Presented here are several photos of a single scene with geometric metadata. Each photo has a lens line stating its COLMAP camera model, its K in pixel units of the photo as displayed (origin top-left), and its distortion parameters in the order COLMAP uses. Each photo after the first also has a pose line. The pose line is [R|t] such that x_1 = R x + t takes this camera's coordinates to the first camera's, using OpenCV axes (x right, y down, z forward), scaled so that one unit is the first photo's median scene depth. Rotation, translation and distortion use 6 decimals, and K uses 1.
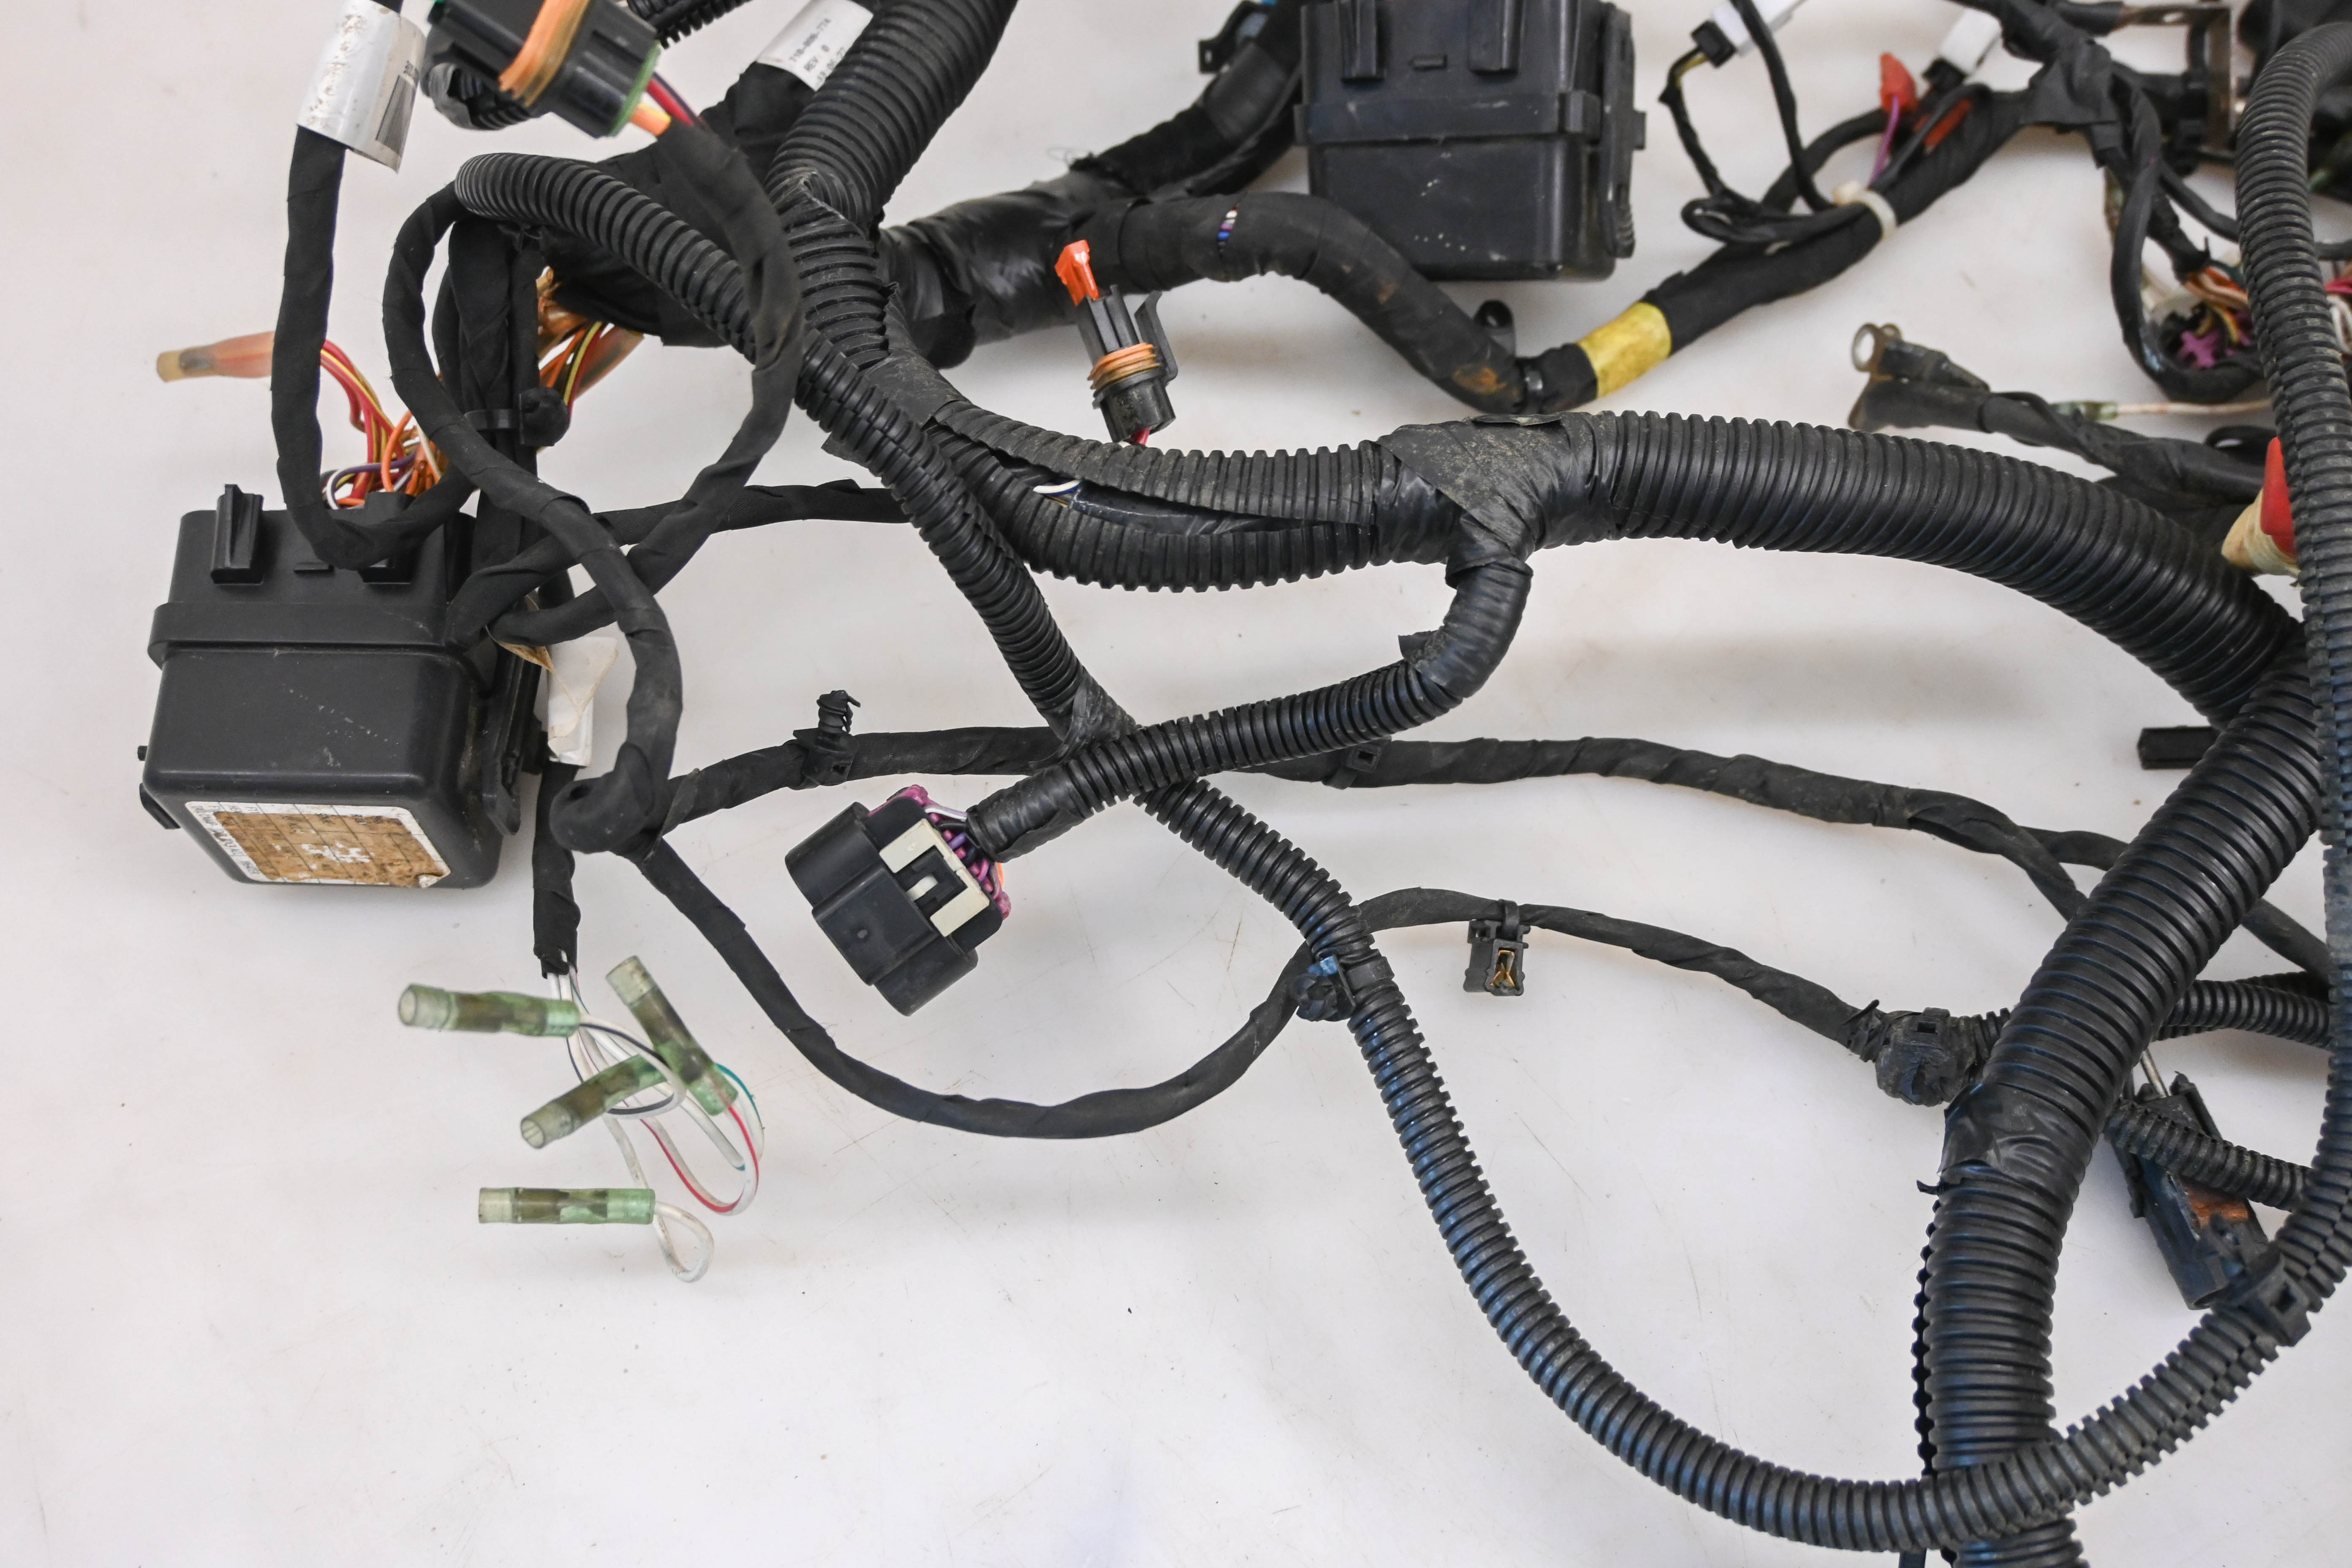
lens RADIAL K [[2551.3, 0, 1176.0], [0, 2551.3, 784.0], [0, 0, 1]] dist [0.011805, 0.000847]
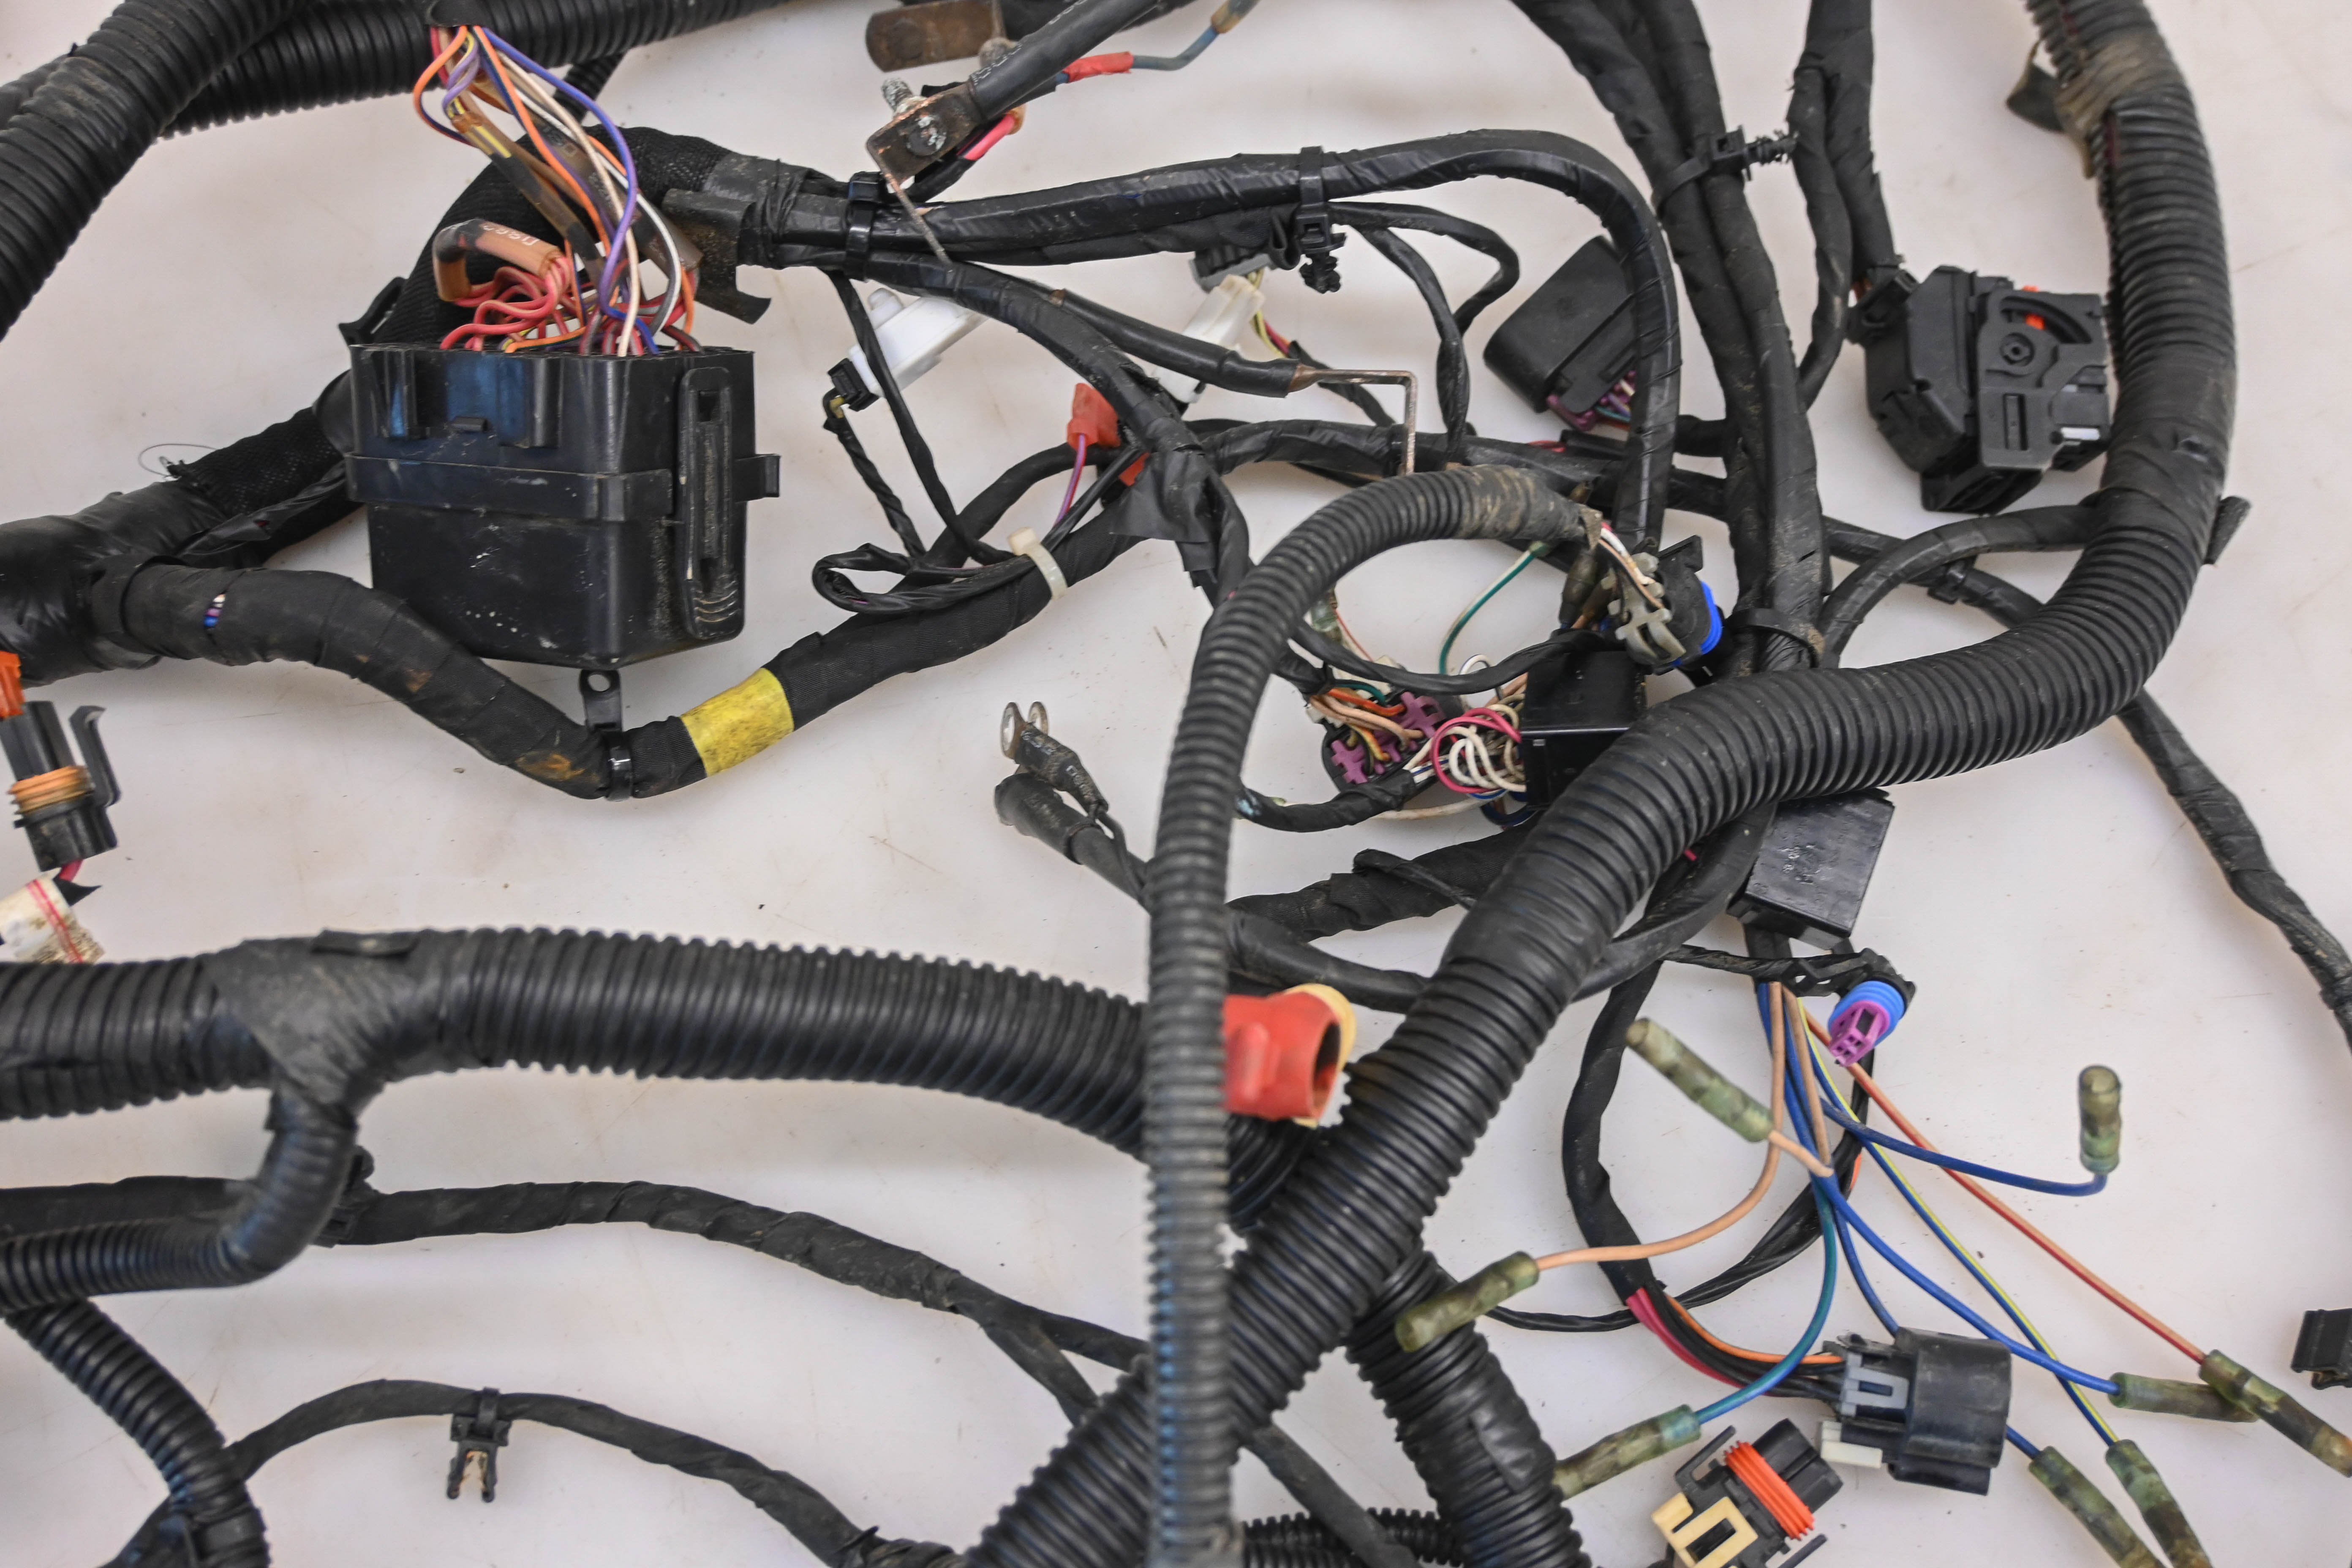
lens RADIAL K [[2551.3, 0, 1176.0], [0, 2551.3, 784.0], [0, 0, 1]] dist [0.011805, 0.000847]
pose [[0.998781, 0.035000, 0.034806, 0.313140], [-0.036495, 0.998396, 0.043293, -0.202579], [-0.033235, -0.044510, 0.998456, 0.098513]]
